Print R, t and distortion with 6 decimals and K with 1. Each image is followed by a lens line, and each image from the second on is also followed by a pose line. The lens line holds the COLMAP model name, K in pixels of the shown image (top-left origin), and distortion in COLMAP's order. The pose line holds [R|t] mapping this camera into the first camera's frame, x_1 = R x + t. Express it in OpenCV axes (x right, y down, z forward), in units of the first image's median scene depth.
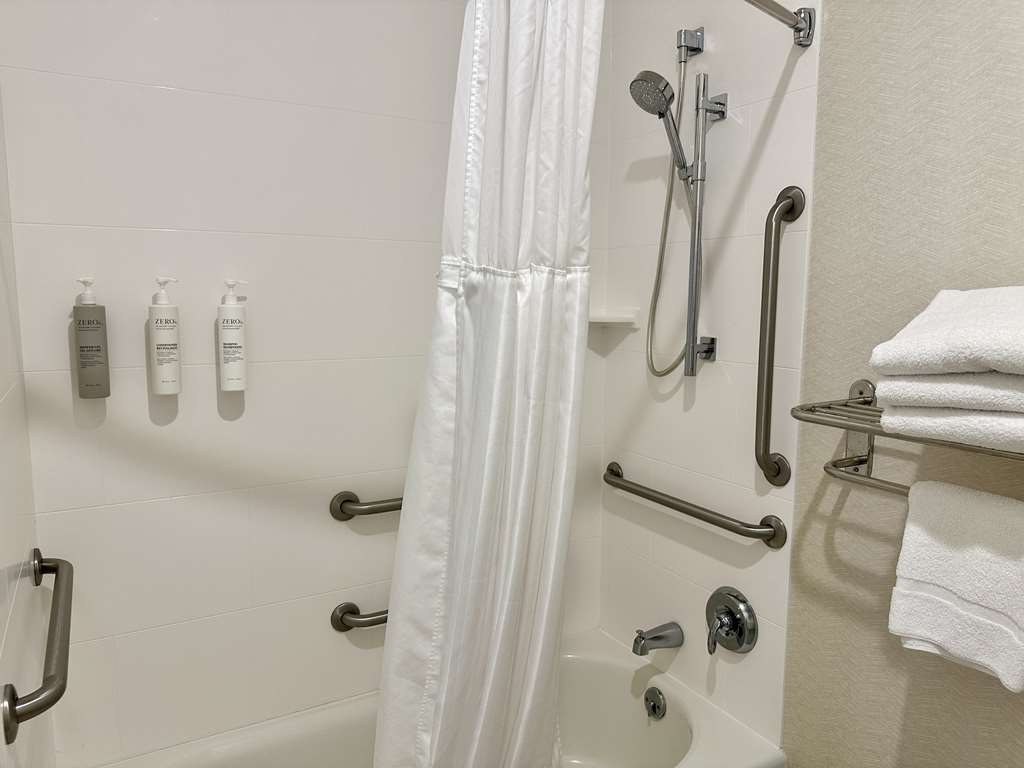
lens RADIAL K [[720.4, 0, 509.9], [0, 720.4, 382.4], [0, 0, 1]] dist [0.075938, -0.089837]
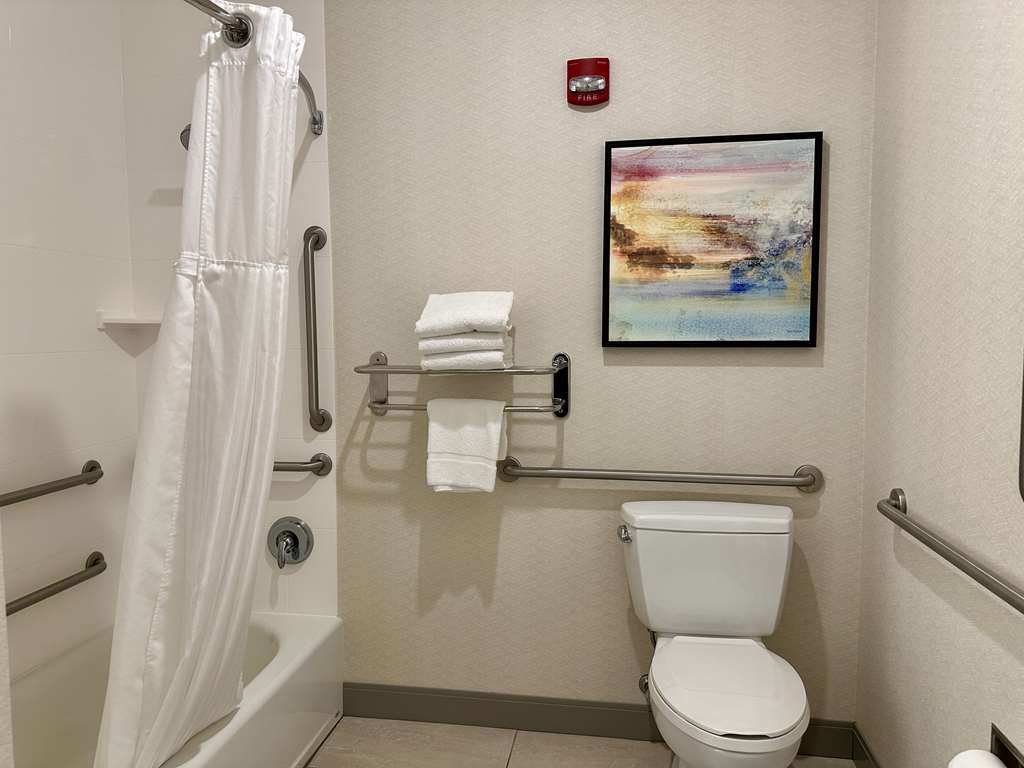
lens RADIAL K [[720.4, 0, 509.9], [0, 720.4, 382.4], [0, 0, 1]] dist [0.075938, -0.089837]
pose [[0.630157, -0.060500, 0.774107, -0.704640], [0.097941, 0.995190, -0.001950, 0.118395], [-0.770266, 0.077046, 0.633052, -0.280703]]
